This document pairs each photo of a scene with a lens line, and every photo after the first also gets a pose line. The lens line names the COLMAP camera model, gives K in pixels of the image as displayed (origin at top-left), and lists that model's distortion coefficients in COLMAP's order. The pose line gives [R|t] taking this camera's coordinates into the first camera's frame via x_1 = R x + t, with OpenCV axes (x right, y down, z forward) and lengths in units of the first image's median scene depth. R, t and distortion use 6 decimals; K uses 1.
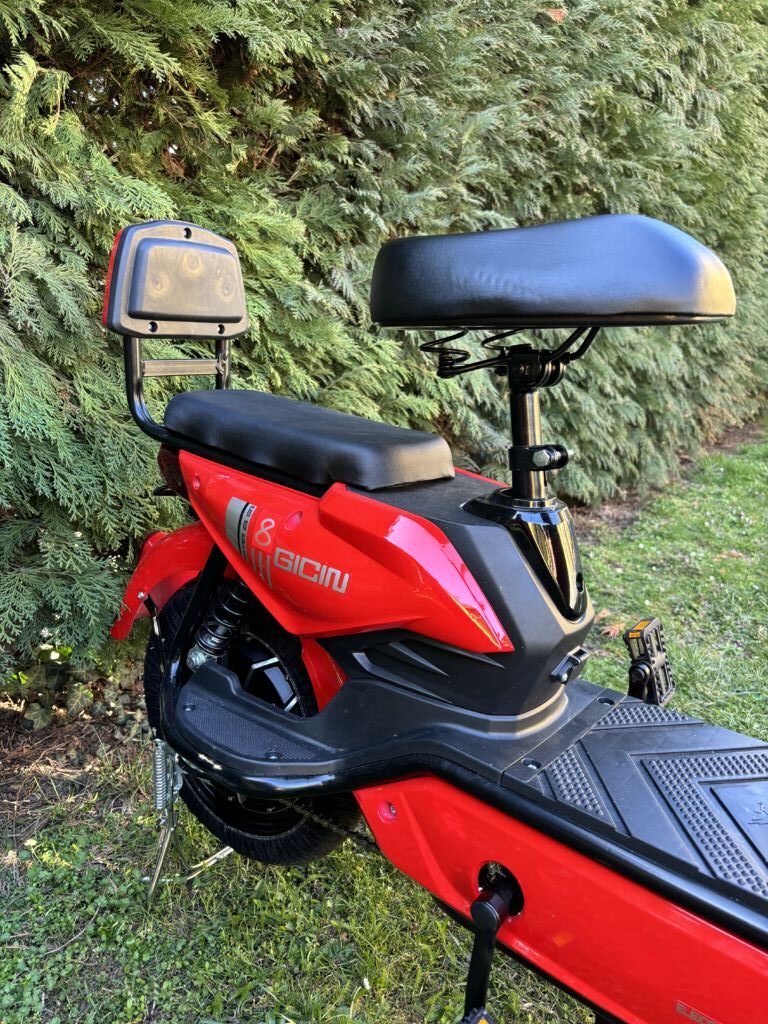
lens RADIAL K [[789.5, 0, 381.7], [0, 789.5, 510.7], [0, 0, 1]] dist [0.038365, -0.042583]
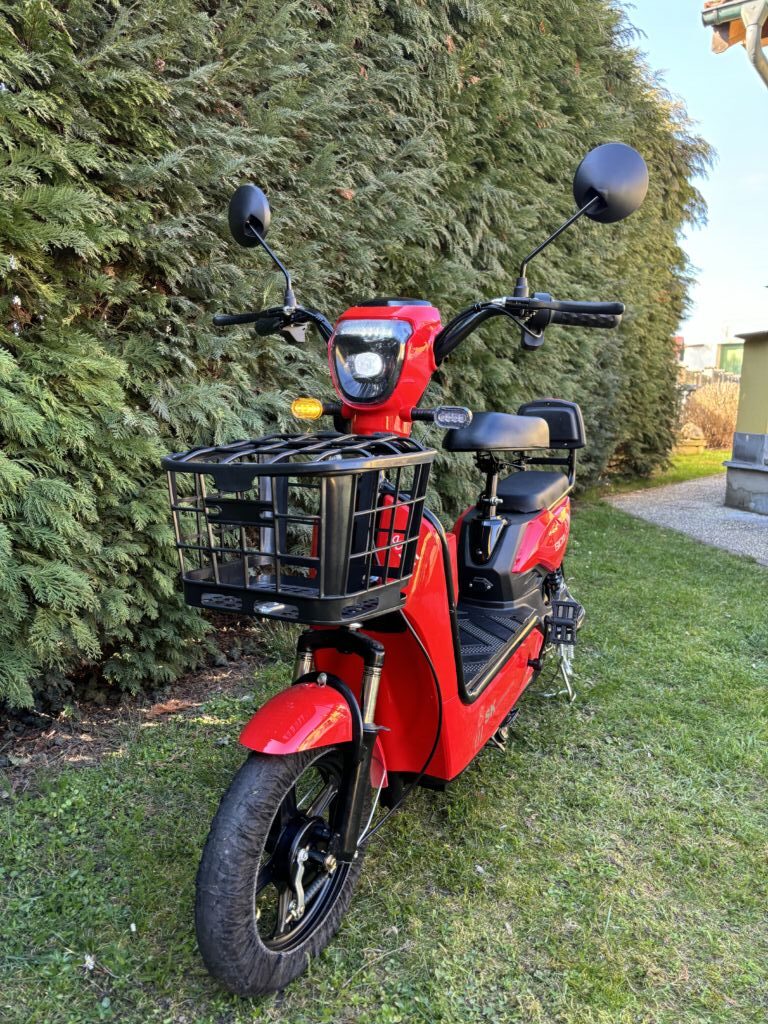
lens RADIAL K [[789.5, 0, 379.8], [0, 789.5, 510.7], [0, 0, 1]] dist [0.038365, -0.042583]
pose [[0.990863, 0.001298, 0.134868, 0.133249], [0.010121, 0.996419, -0.083951, -0.008966], [-0.134494, 0.084549, 0.987301, -0.302933]]
